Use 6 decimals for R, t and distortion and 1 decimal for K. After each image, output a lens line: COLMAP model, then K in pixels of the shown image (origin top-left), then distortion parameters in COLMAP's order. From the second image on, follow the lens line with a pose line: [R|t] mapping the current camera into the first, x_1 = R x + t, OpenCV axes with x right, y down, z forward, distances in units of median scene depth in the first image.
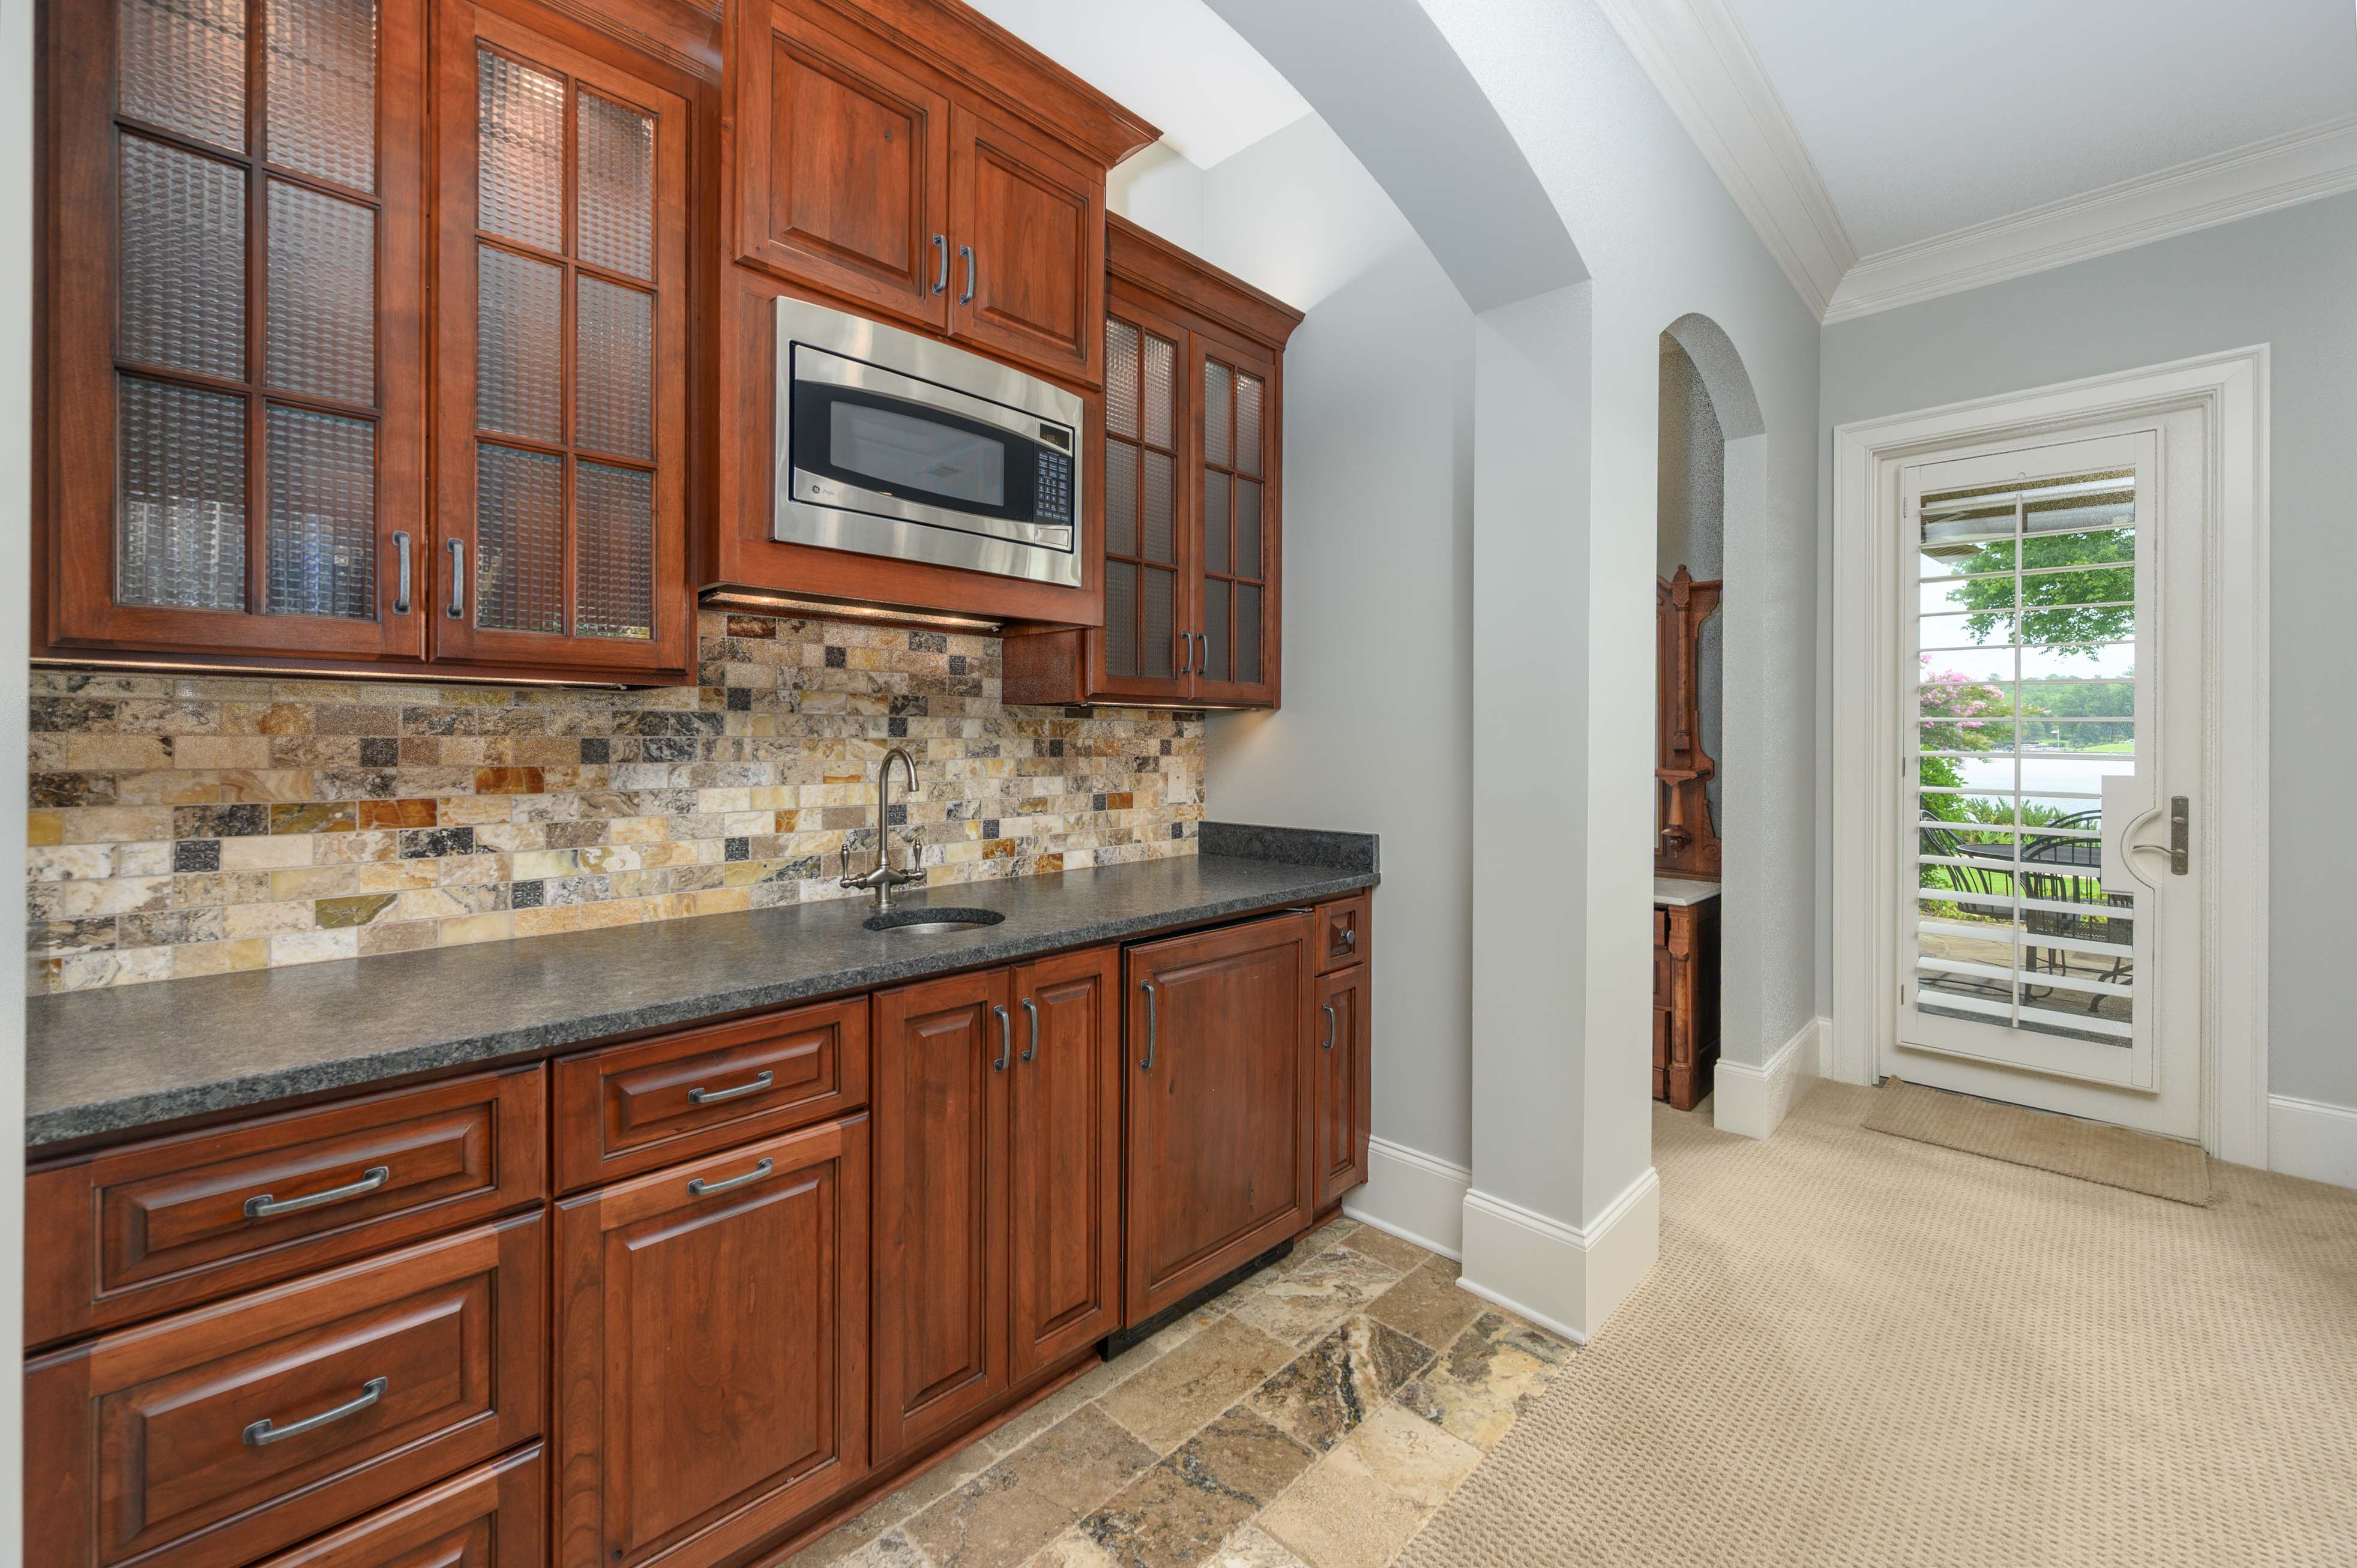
lens RADIAL K [[942.9, 0, 1175.9], [0, 942.9, 761.5], [0, 0, 1]] dist [-0.000759, -0.000013]
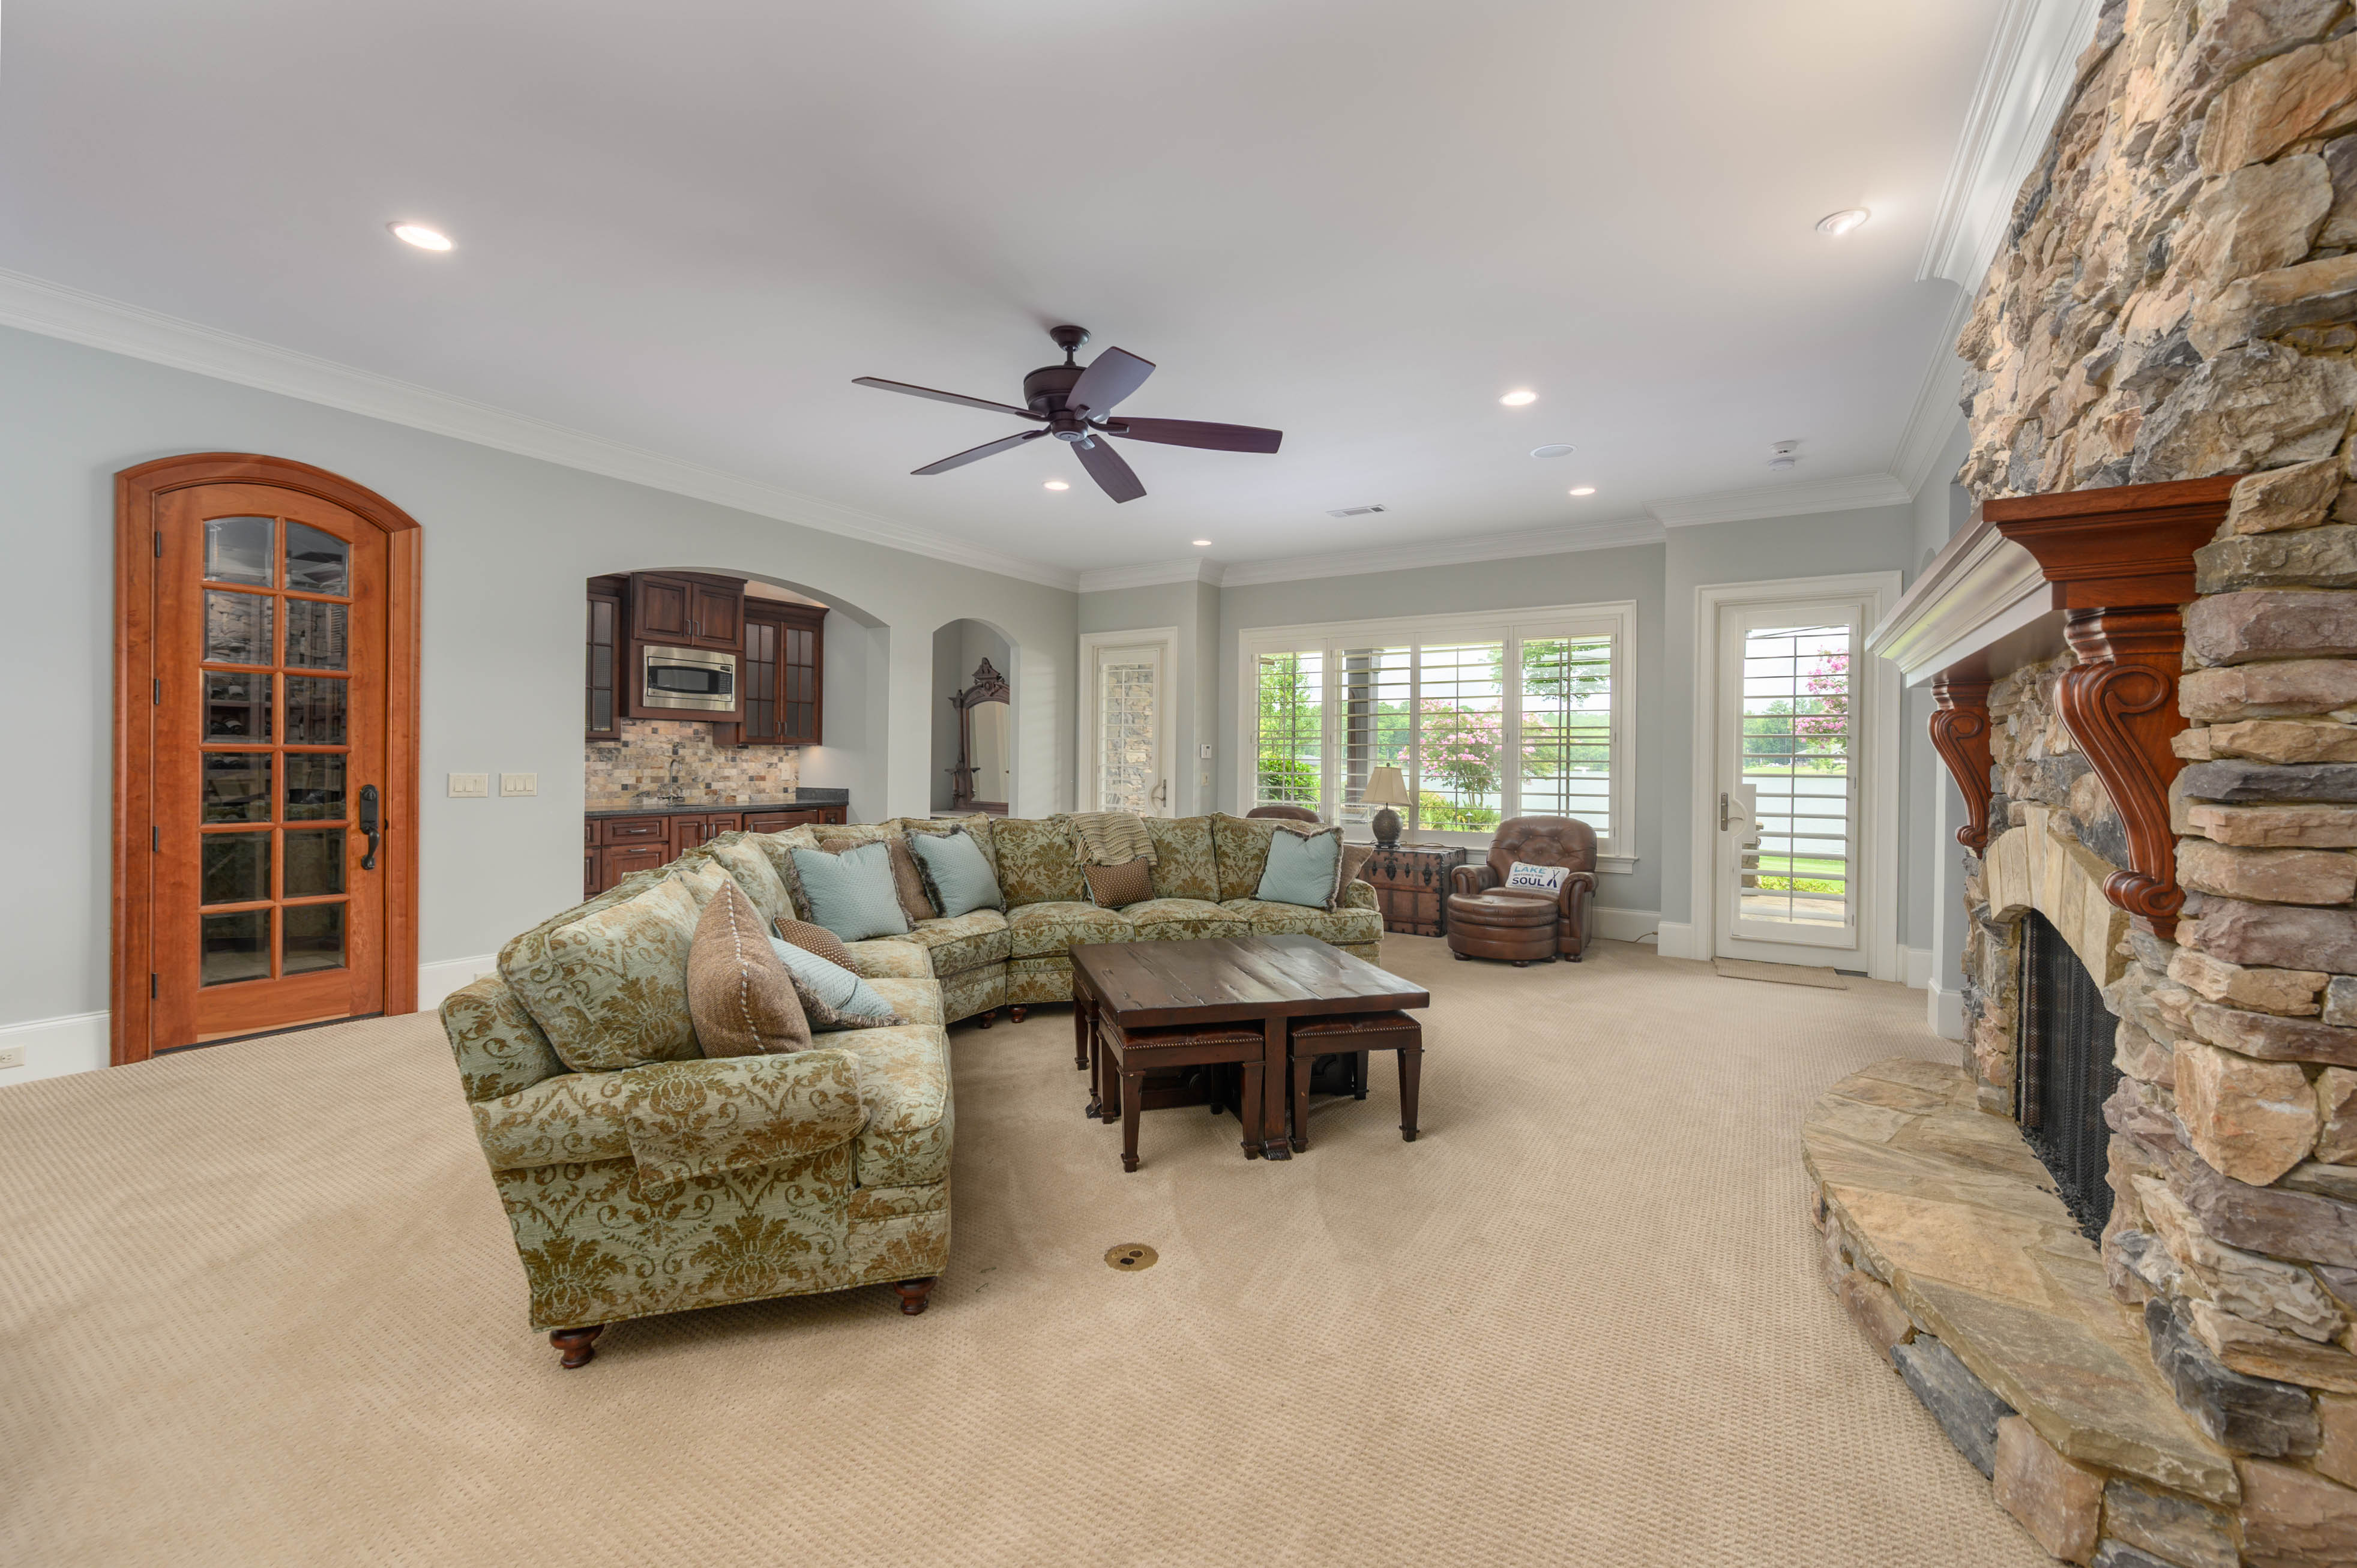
lens RADIAL K [[942.9, 0, 1174.7], [0, 942.9, 772.3], [0, 0, 1]] dist [-0.000759, -0.000013]
pose [[0.976972, 0.002153, 0.213359, 0.707768], [-0.000169, 0.999957, -0.009316, 0.064507], [-0.213369, 0.009065, 0.976930, -2.592457]]
